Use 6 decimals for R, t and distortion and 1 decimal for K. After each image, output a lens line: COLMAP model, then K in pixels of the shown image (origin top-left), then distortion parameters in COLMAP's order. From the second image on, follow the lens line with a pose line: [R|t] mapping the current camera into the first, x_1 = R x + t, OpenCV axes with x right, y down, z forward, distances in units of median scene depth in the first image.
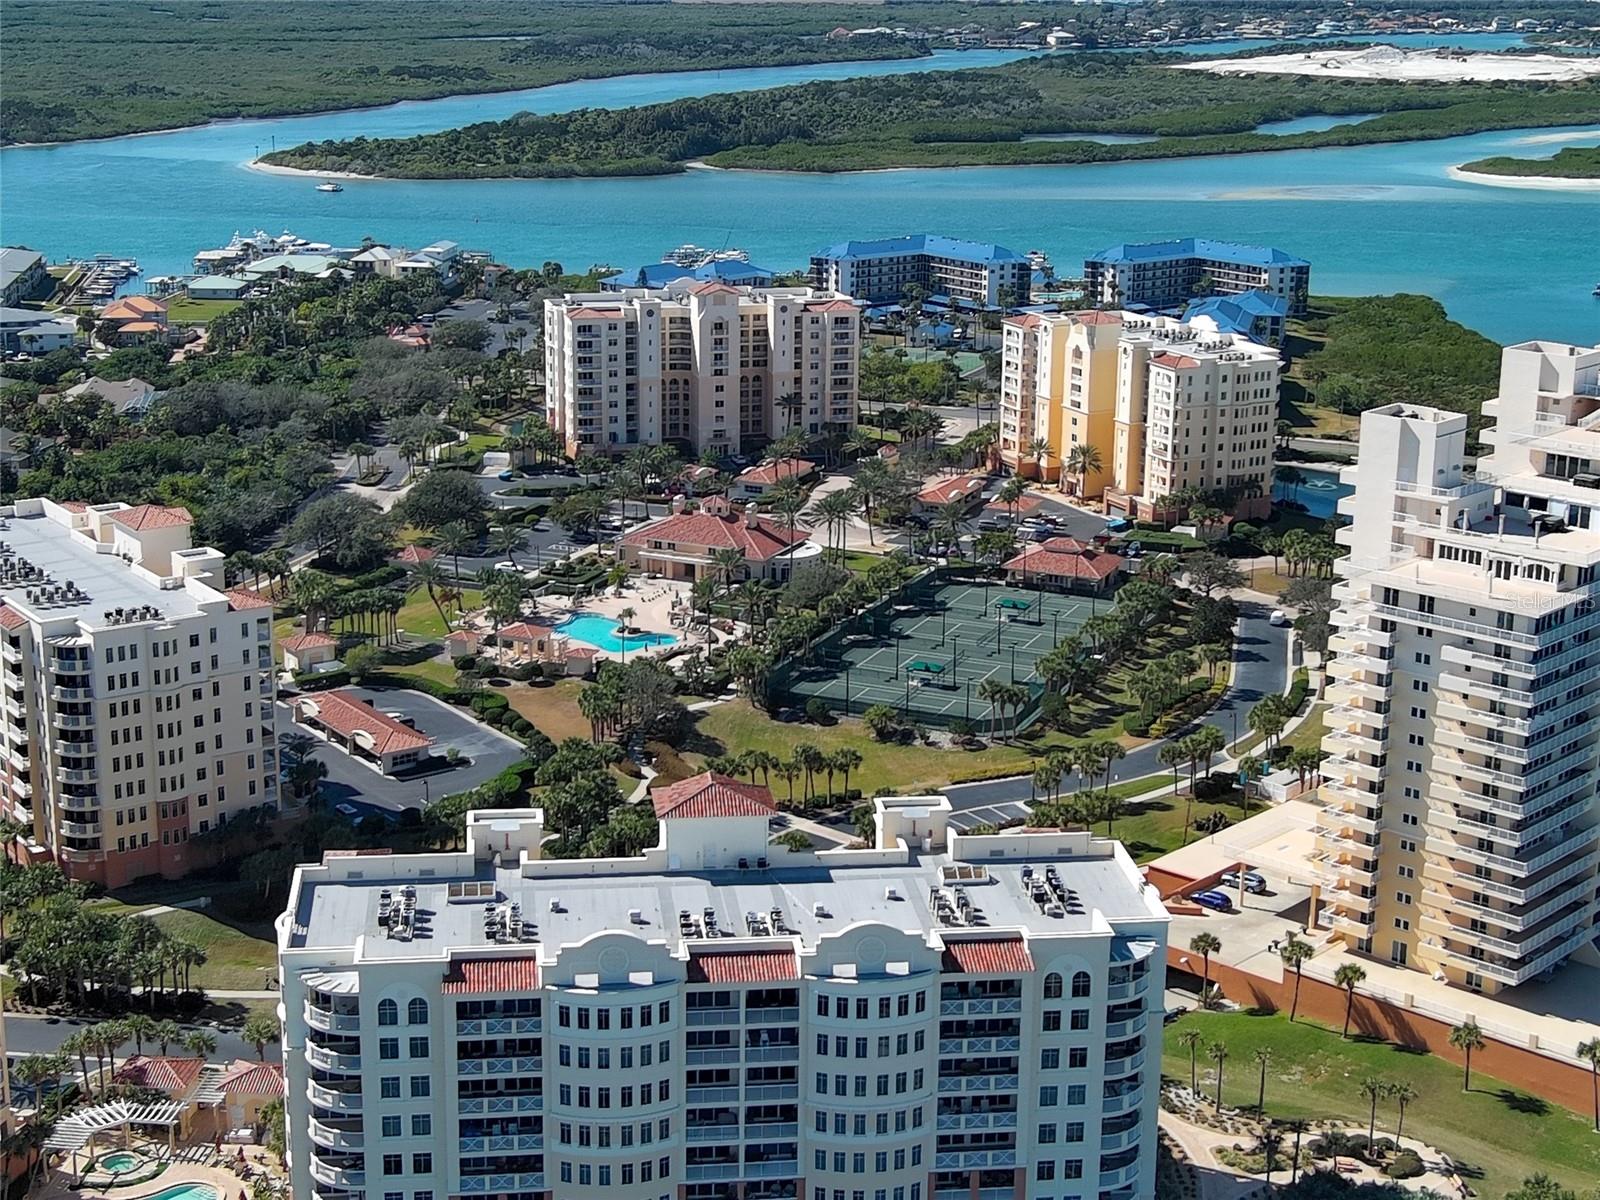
lens RADIAL K [[2491.1, 0, 800.0], [0, 2491.1, 600.0], [0, 0, 1]] dist [0.039989, -0.054023]
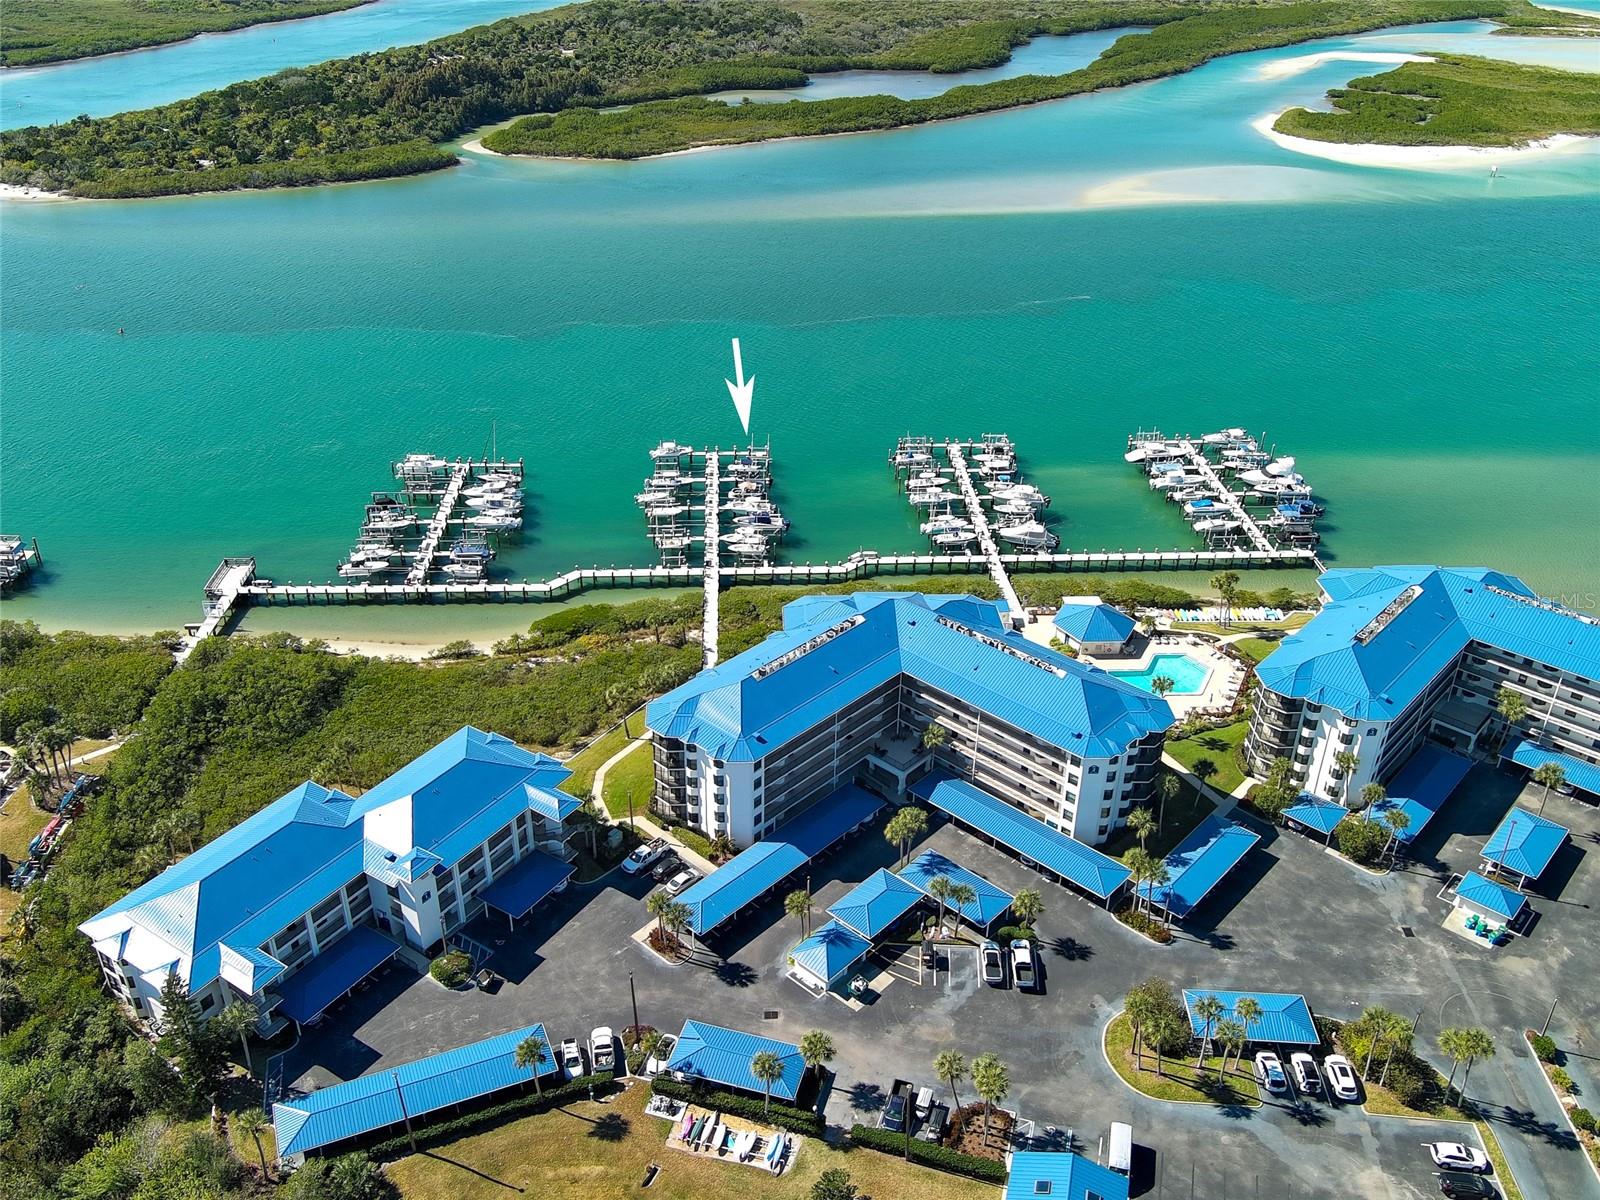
lens RADIAL K [[1323.9, 0, 800.0], [0, 1323.9, 600.0], [0, 0, 1]] dist [0.005525, -0.003639]
pose [[0.989006, -0.071441, 0.129471, 0.001644], [0.036866, 0.967029, 0.251984, -0.215605], [-0.143204, -0.244441, 0.959031, 0.793956]]
